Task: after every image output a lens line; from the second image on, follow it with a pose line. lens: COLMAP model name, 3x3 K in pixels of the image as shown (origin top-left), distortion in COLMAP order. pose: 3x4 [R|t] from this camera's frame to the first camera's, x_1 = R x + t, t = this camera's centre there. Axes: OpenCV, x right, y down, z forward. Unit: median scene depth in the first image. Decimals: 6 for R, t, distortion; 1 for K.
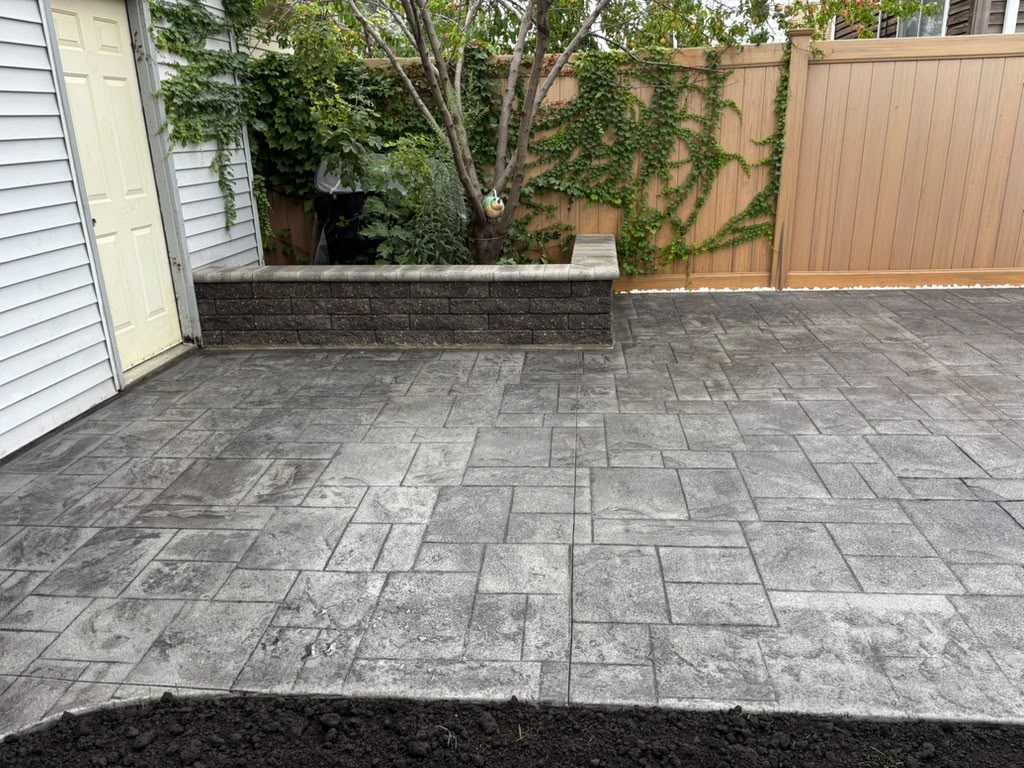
lens RADIAL K [[772.9, 0, 512.2], [0, 772.9, 387.8], [0, 0, 1]] dist [0.054727, -0.065113]
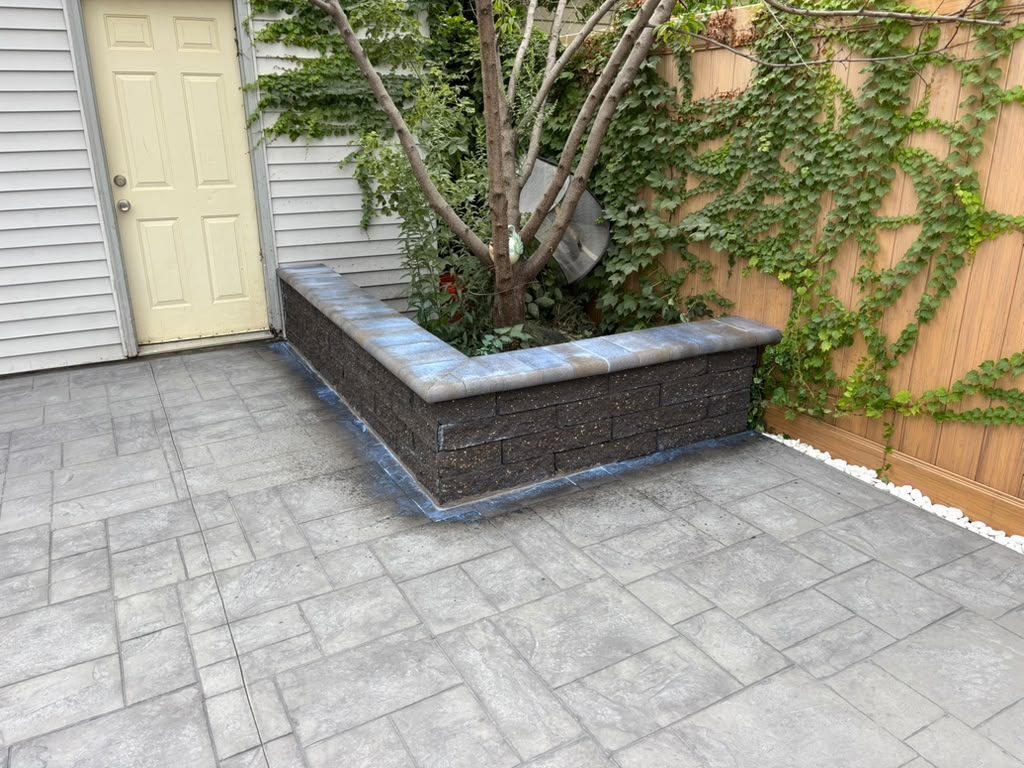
lens RADIAL K [[772.9, 0, 521.1], [0, 772.9, 386.0], [0, 0, 1]] dist [0.054727, -0.065113]
pose [[0.550861, 0.295396, -0.780573, 0.571497], [-0.277200, 0.946932, 0.162729, -0.243197], [0.787218, 0.126734, 0.603511, 0.637462]]
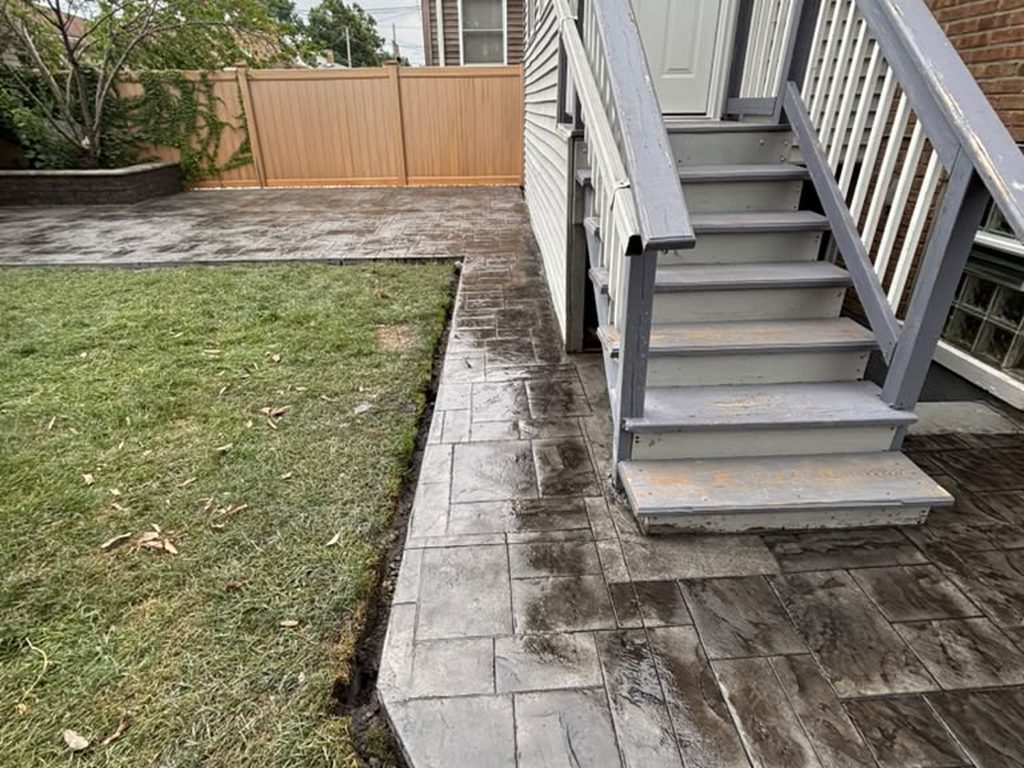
lens RADIAL K [[559.7, 0, 514.4], [0, 559.7, 382.5], [0, 0, 1]] dist [-0.007062, -0.000805]
pose [[0.990715, -0.040223, 0.129867, 0.986595], [0.022635, 0.990699, 0.134176, 0.264761], [-0.134056, -0.129991, 0.982411, -0.849452]]
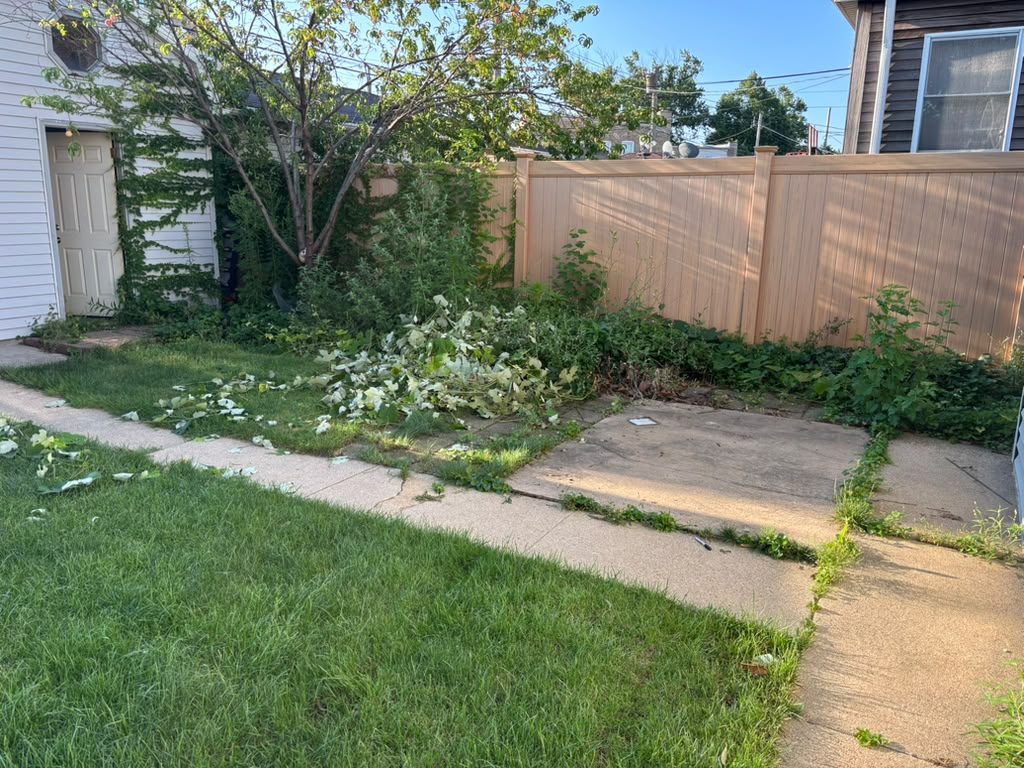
lens RADIAL K [[772.9, 0, 513.0], [0, 772.9, 380.7], [0, 0, 1]] dist [0.054727, -0.065113]
pose [[0.912601, 0.135636, -0.385697, 1.046930], [-0.173829, 0.982578, -0.065760, 0.048700], [0.370058, 0.127058, 0.920279, -0.281616]]
